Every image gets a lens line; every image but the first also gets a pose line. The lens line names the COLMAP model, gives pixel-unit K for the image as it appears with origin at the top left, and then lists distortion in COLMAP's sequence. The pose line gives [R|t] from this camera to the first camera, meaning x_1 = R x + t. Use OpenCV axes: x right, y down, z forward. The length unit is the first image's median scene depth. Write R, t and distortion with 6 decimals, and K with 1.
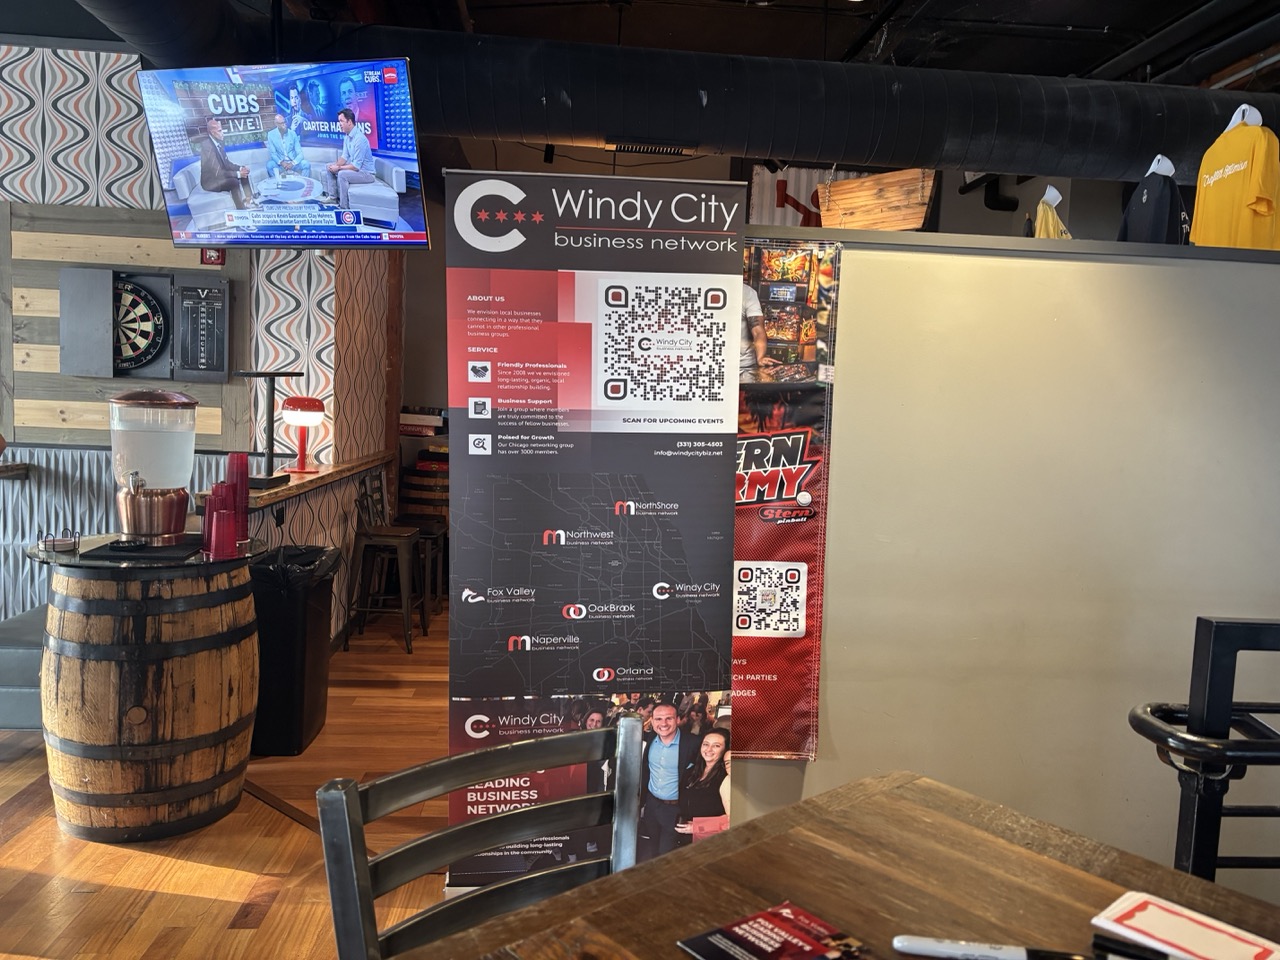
lens RADIAL K [[974.5, 0, 647.6], [0, 974.5, 482.1], [0, 0, 1]] dist [0.055719, -0.078840]
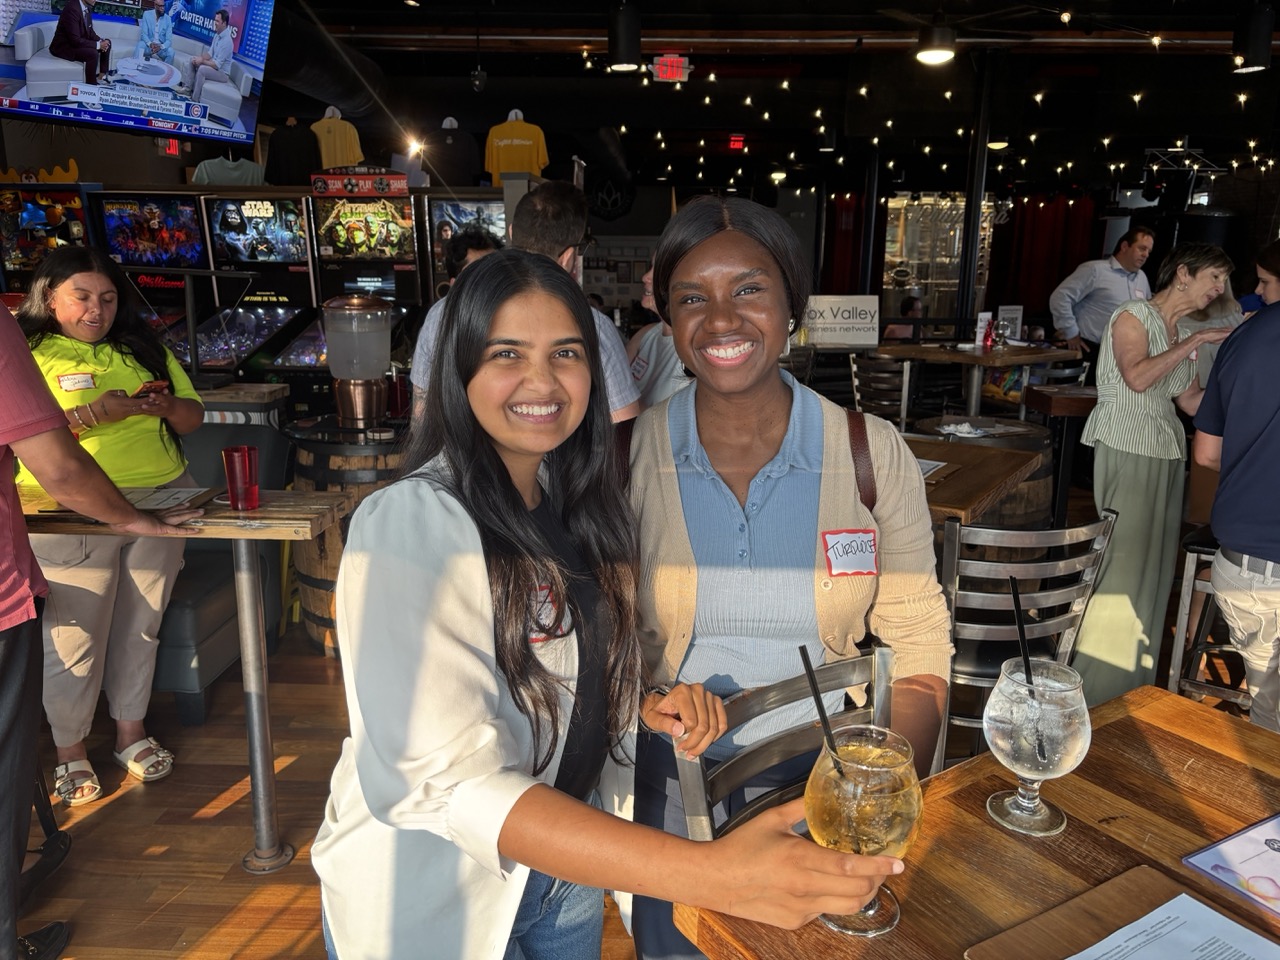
lens RADIAL K [[974.5, 0, 647.6], [0, 974.5, 482.1], [0, 0, 1]] dist [0.055719, -0.078840]
pose [[0.109803, -0.274490, 0.955300, -1.388648], [0.079101, 0.960477, 0.266885, -0.139103], [-0.990801, 0.046260, 0.127176, 0.436574]]
